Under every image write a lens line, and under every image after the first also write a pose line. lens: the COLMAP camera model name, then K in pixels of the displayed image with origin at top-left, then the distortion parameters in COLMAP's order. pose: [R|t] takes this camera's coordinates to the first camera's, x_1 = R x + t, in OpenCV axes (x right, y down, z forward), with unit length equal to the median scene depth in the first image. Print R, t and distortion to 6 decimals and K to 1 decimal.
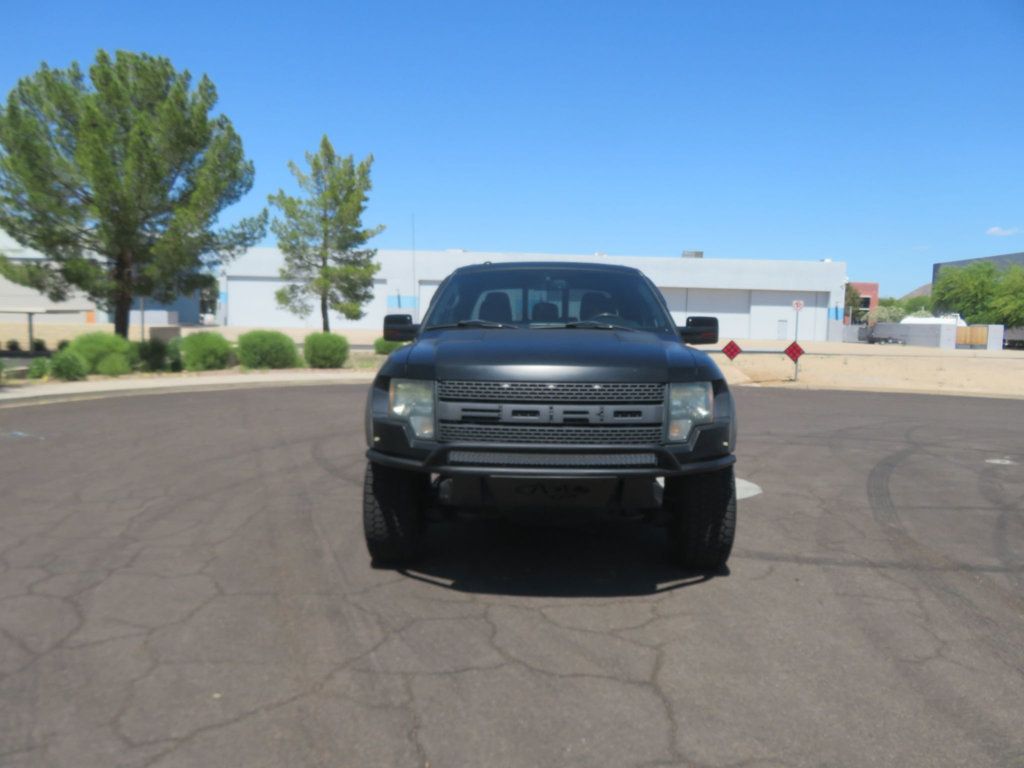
lens RADIAL K [[2095.3, 0, 470.9], [0, 2095.3, 383.0], [0, 0, 1]] dist [0.002028, -0.590783]
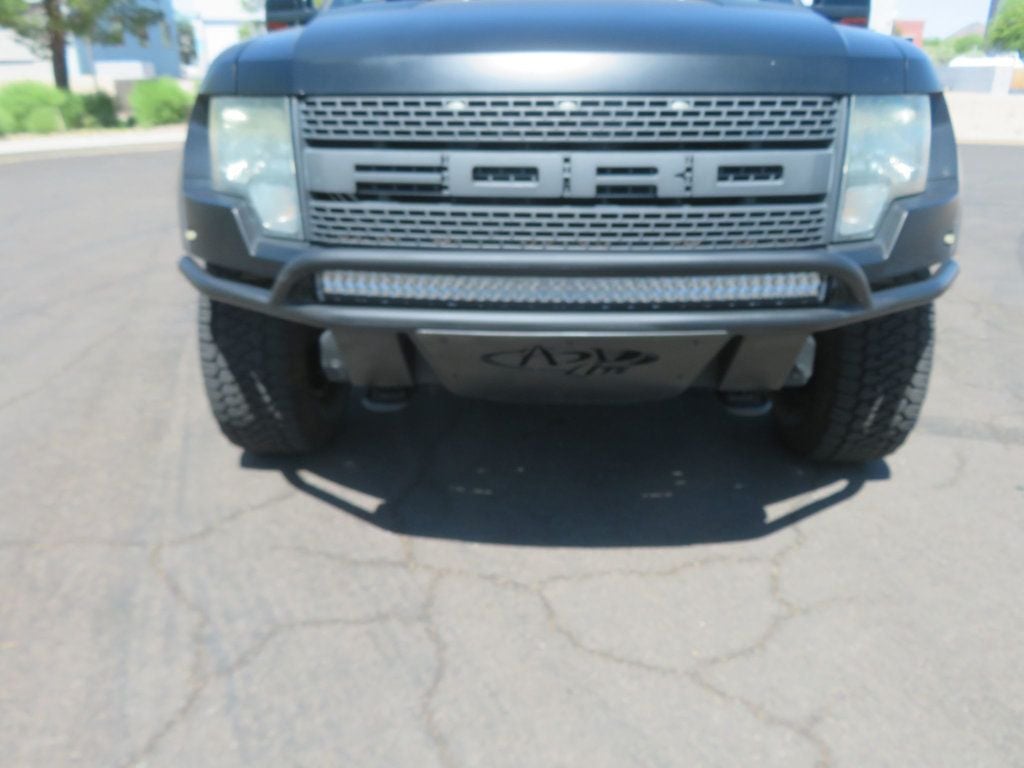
lens RADIAL K [[822.3, 0, 512.0], [0, 822.3, 384.0], [0, 0, 1]] dist [-0.028548, 0.035450]
pose [[0.999736, -0.006504, -0.022027, 0.030578], [0.012083, 0.964551, 0.263622, 0.011606], [0.019531, -0.263818, 0.964375, 0.825558]]
